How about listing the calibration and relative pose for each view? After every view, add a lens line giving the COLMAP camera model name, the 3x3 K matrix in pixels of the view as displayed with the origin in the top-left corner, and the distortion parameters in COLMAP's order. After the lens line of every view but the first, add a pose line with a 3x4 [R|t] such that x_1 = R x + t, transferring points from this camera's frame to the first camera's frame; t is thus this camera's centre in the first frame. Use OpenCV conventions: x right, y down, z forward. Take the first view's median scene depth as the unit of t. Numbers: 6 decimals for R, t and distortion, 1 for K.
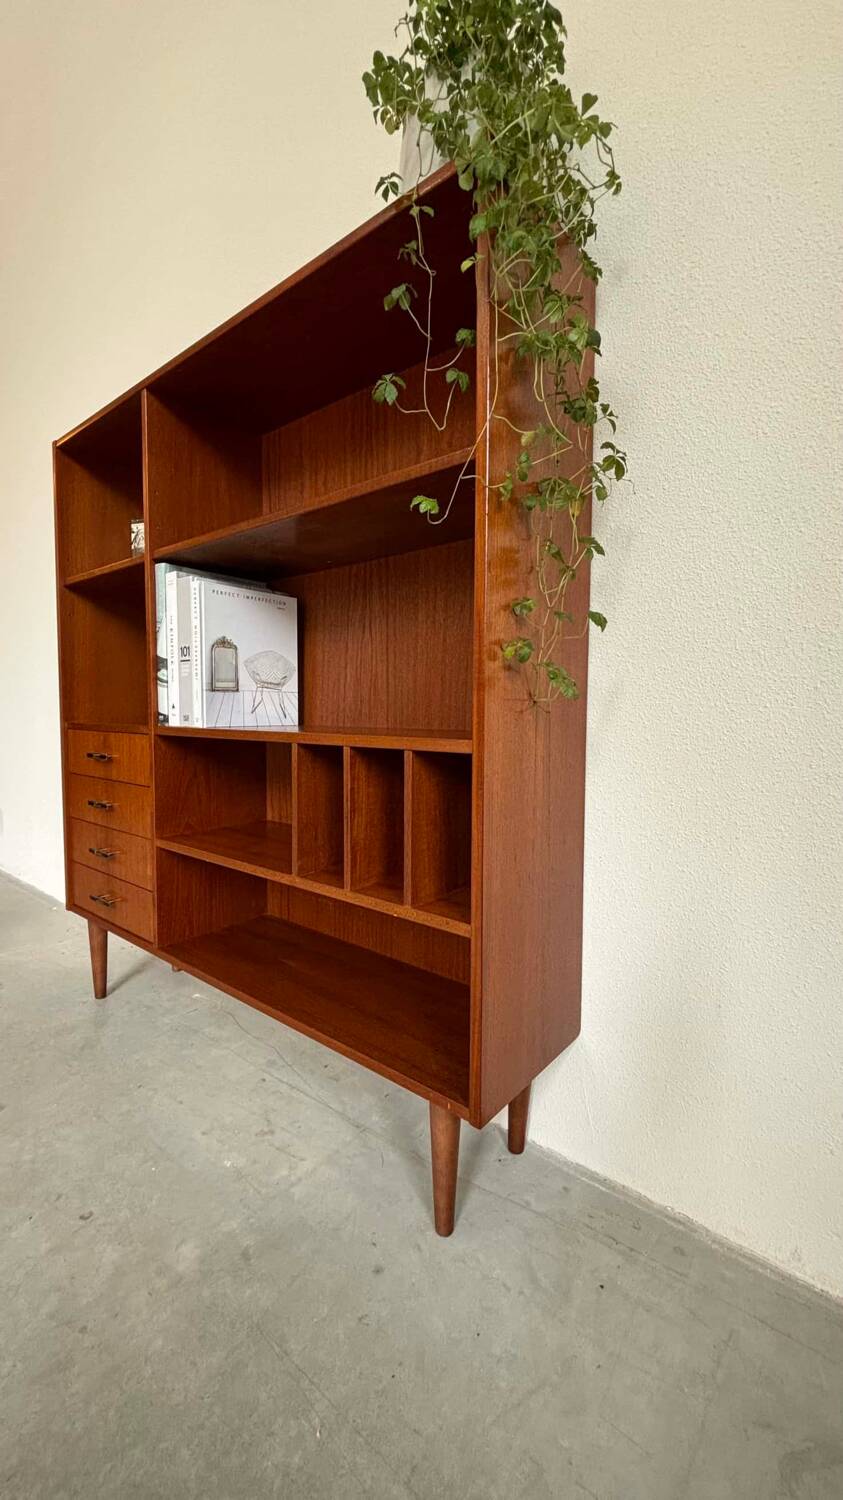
lens RADIAL K [[606.7, 0, 427.4], [0, 606.7, 746.1], [0, 0, 1]] dist [0.002198, 0.000341]
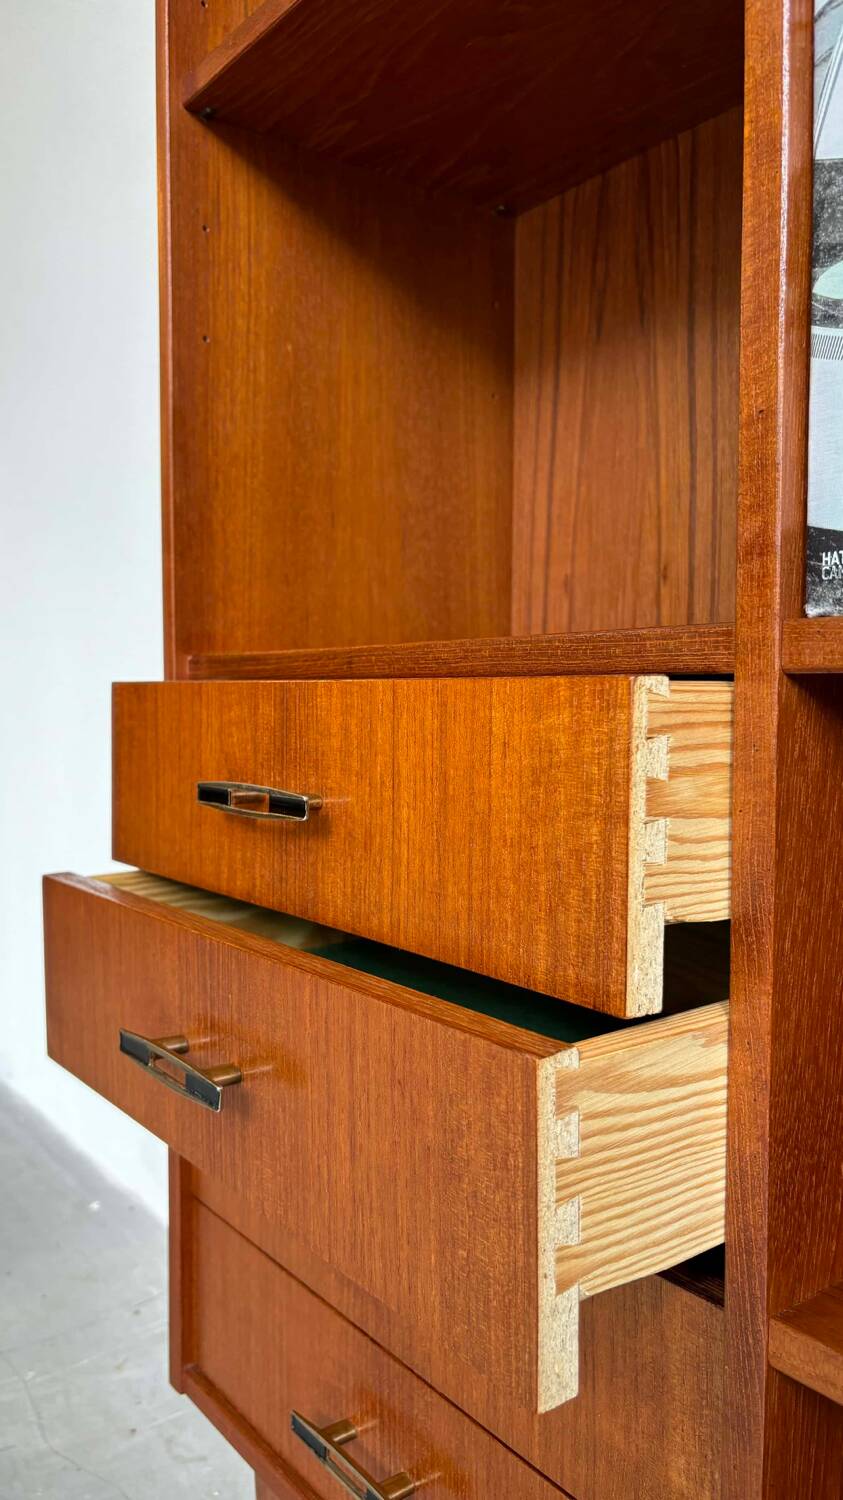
lens RADIAL K [[1128.9, 0, 414.9], [0, 1128.9, 756.7], [0, 0, 1]] dist [0.053095, -0.062862]
pose [[0.965657, 0.007025, -0.259726, -0.592402], [-0.008450, 0.999955, -0.004371, 0.005778], [0.259683, 0.006416, 0.965673, 0.876870]]
